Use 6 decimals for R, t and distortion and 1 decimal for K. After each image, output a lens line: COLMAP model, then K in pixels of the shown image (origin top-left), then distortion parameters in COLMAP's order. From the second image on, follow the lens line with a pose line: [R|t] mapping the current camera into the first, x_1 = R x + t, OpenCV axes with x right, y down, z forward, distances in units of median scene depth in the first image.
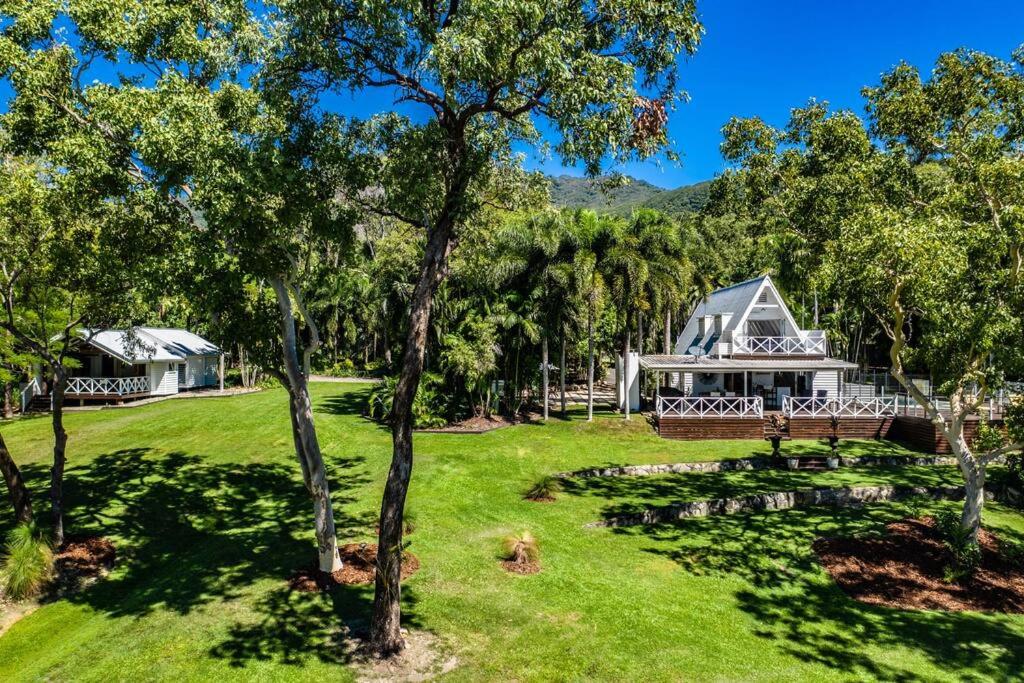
lens RADIAL K [[814.0, 0, 512.0], [0, 814.0, 341.5], [0, 0, 1]] dist [-0.005729, -0.000210]
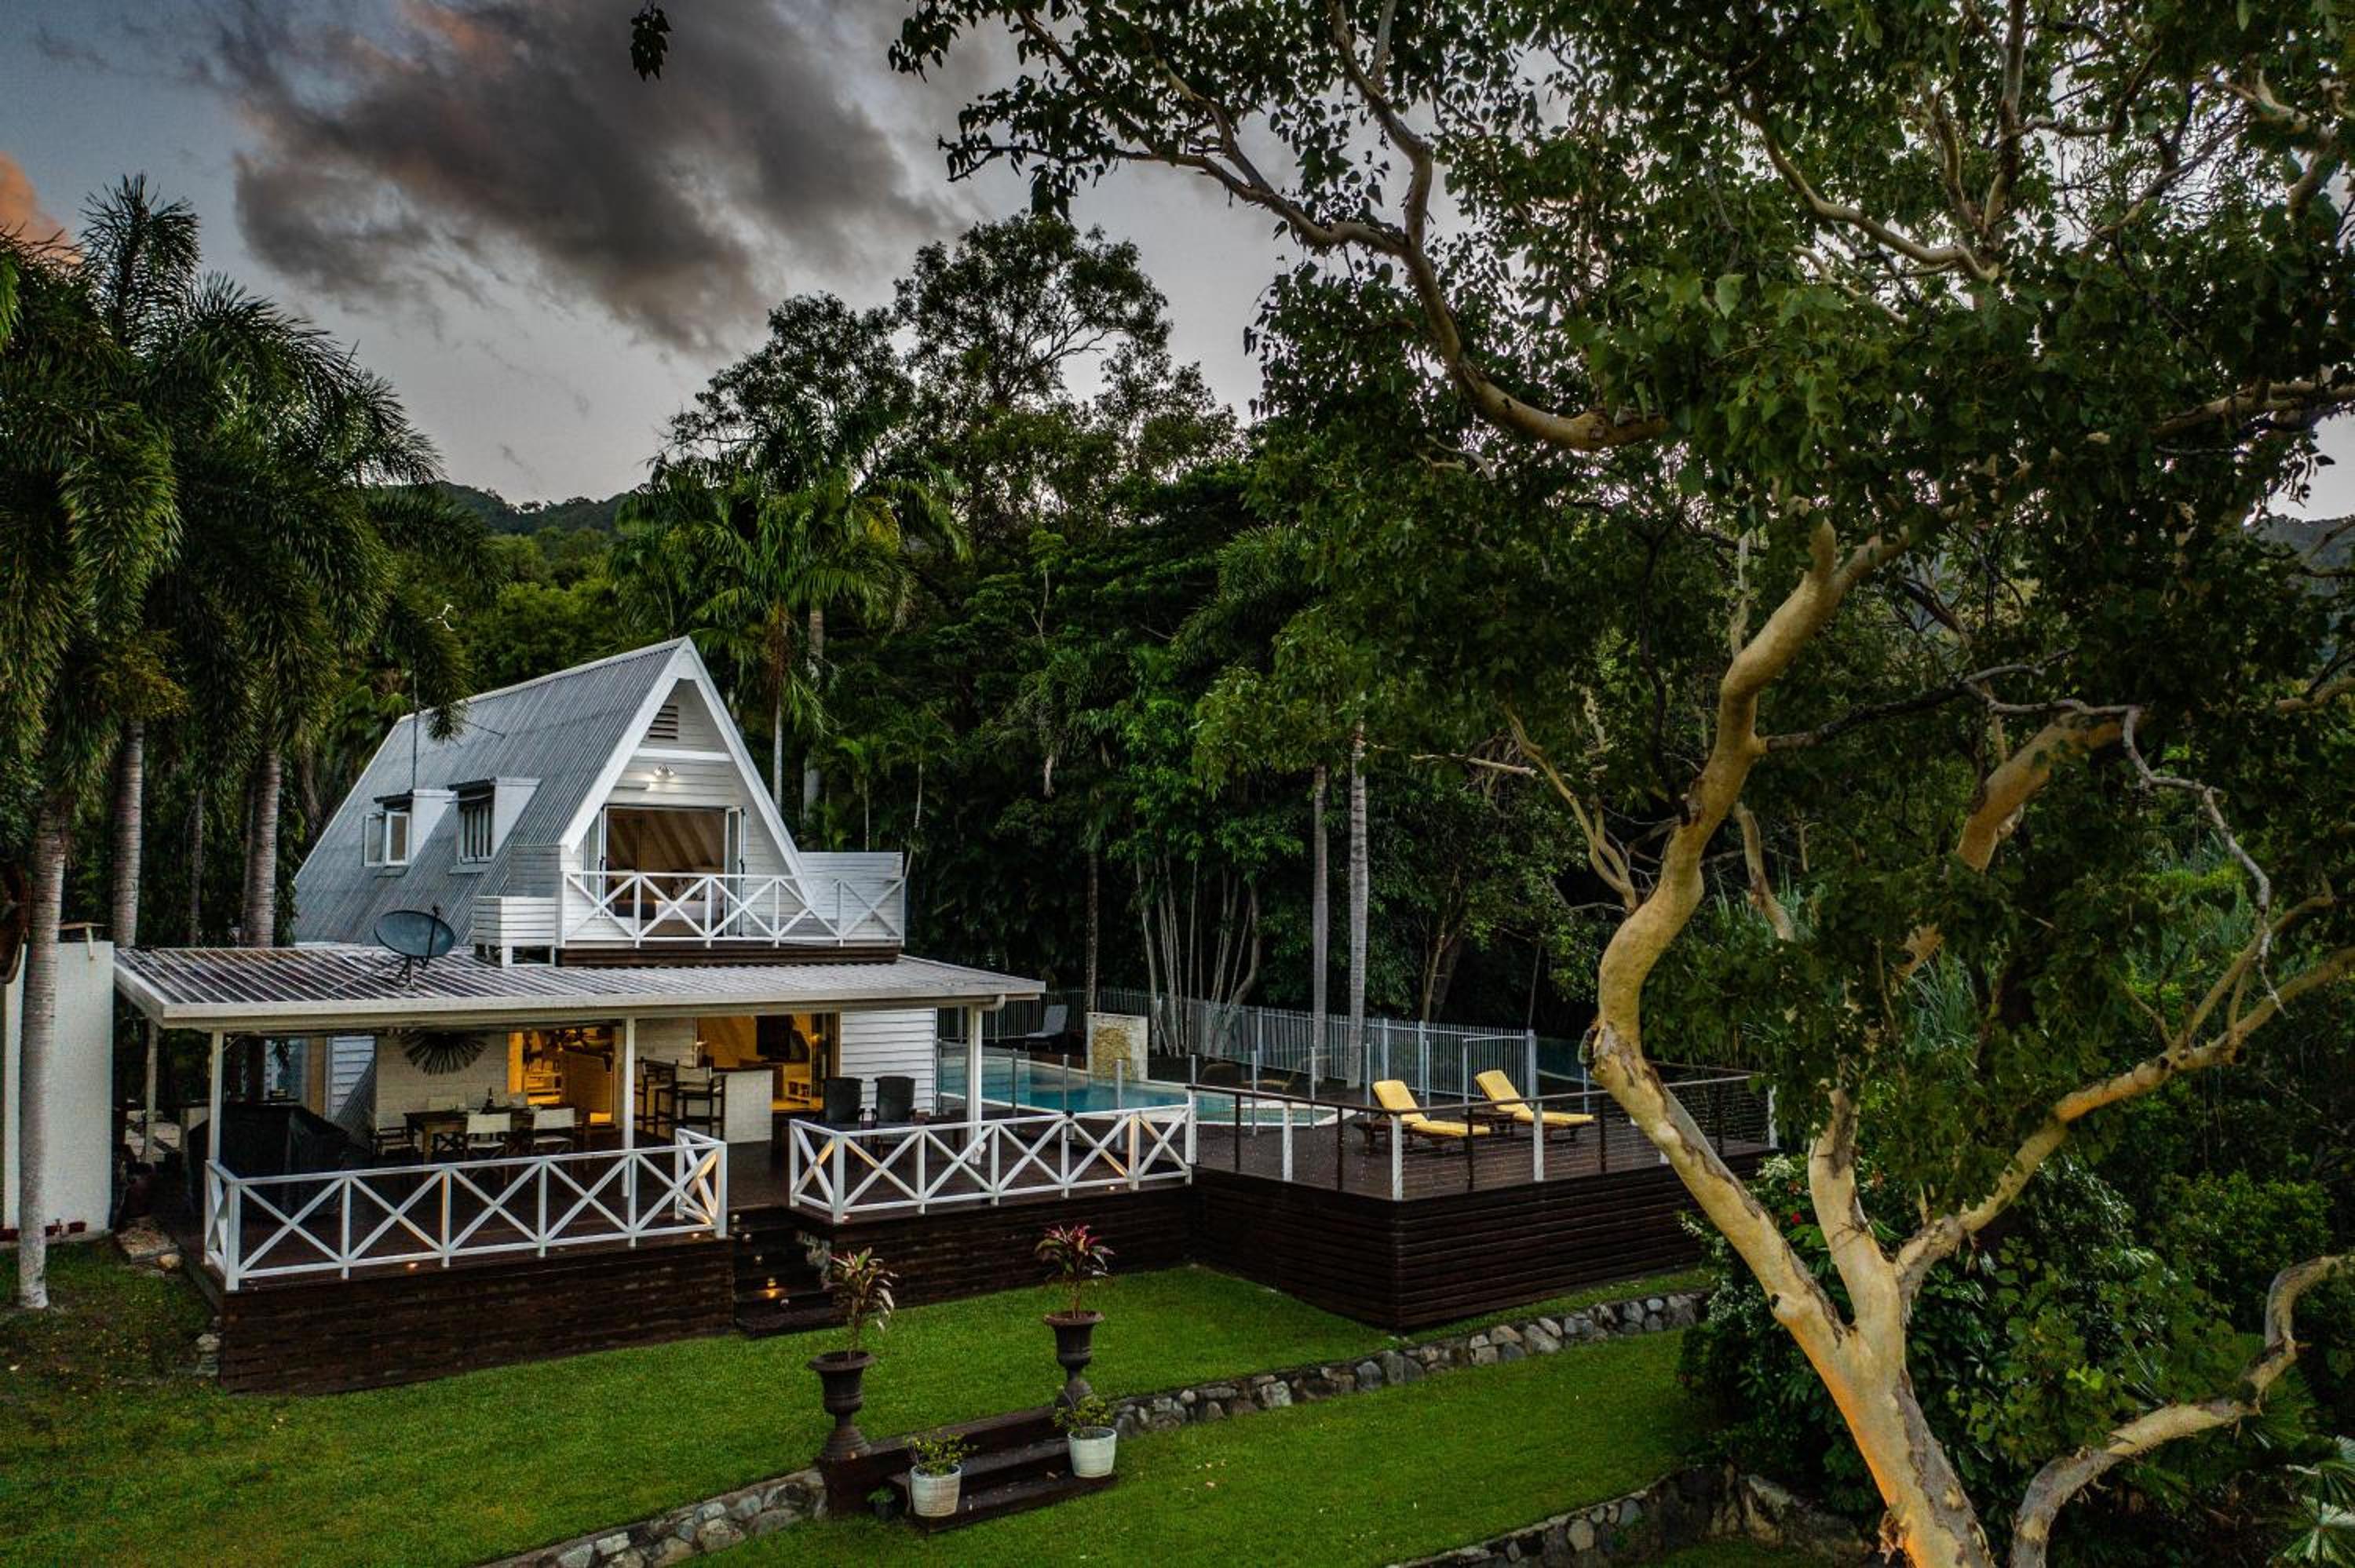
lens RADIAL K [[1871.9, 0, 1177.5], [0, 1871.9, 784.0], [0, 0, 1]] dist [-0.005729, -0.000210]
pose [[0.774641, 0.053078, 0.630170, 0.072465], [-0.013028, 0.997599, -0.068012, 0.004263], [-0.632267, 0.044475, 0.773473, 0.508291]]
